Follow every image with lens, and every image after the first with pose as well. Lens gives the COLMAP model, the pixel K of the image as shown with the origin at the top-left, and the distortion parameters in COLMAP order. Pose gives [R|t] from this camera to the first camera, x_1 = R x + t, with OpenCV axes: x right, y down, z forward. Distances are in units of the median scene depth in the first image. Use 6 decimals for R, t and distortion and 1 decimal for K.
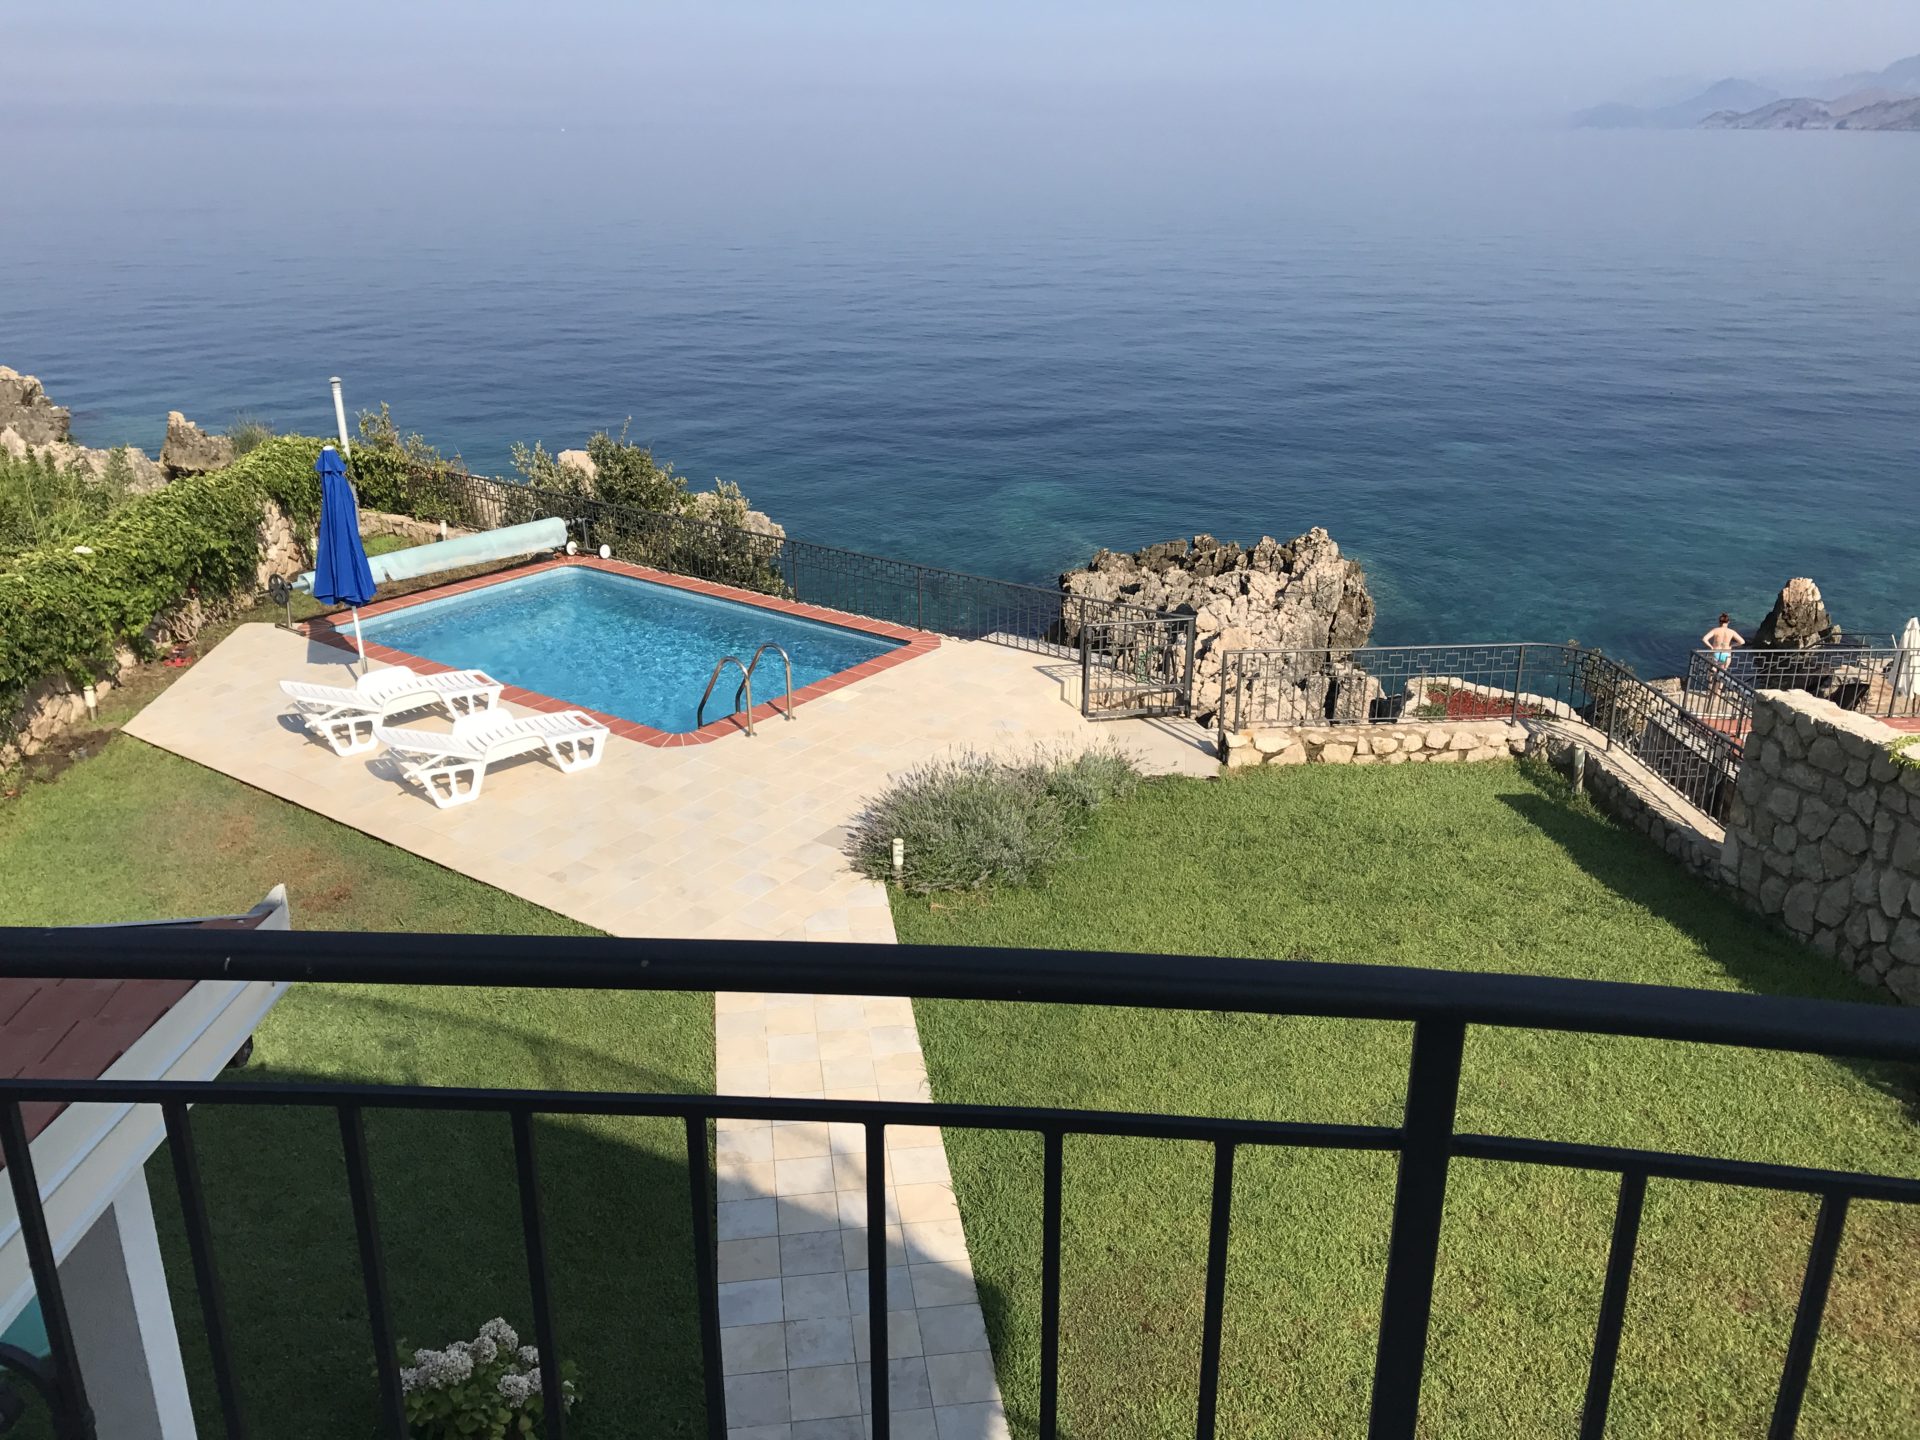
lens RADIAL K [[1571.3, 0, 960.0], [0, 1571.3, 720.0], [0, 0, 1]] dist [0.026701, -0.012000]
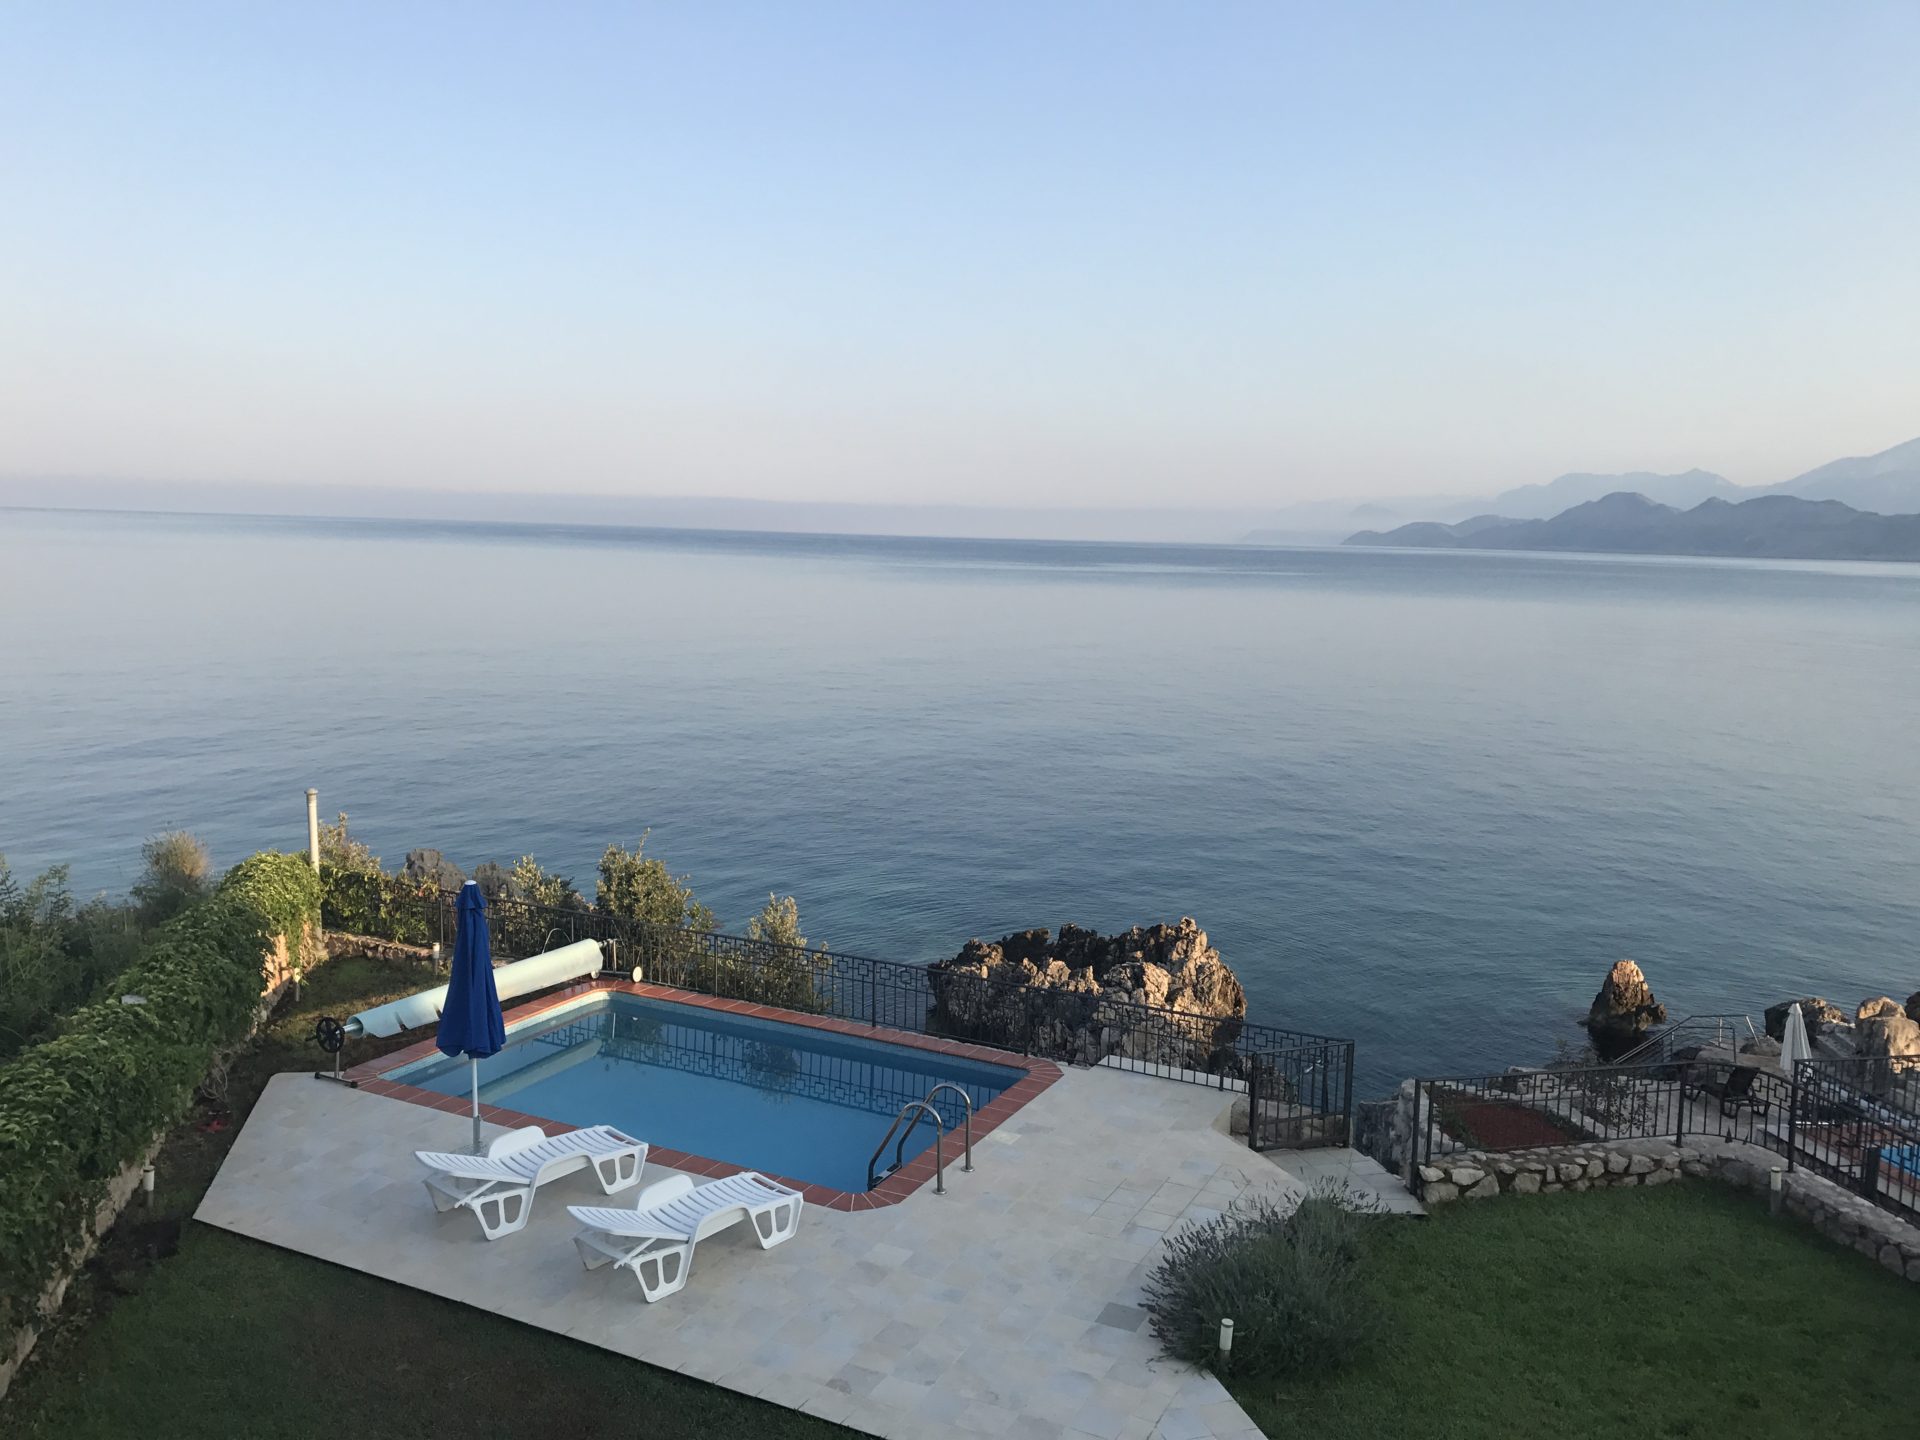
lens RADIAL K [[1571.3, 0, 960.0], [0, 1571.3, 720.0], [0, 0, 1]] dist [0.026701, -0.012000]
pose [[0.984686, 0.006873, 0.174202, -0.275154], [0.034474, 0.971815, -0.233210, -0.040877], [-0.170895, 0.235644, 0.956696, 0.060563]]
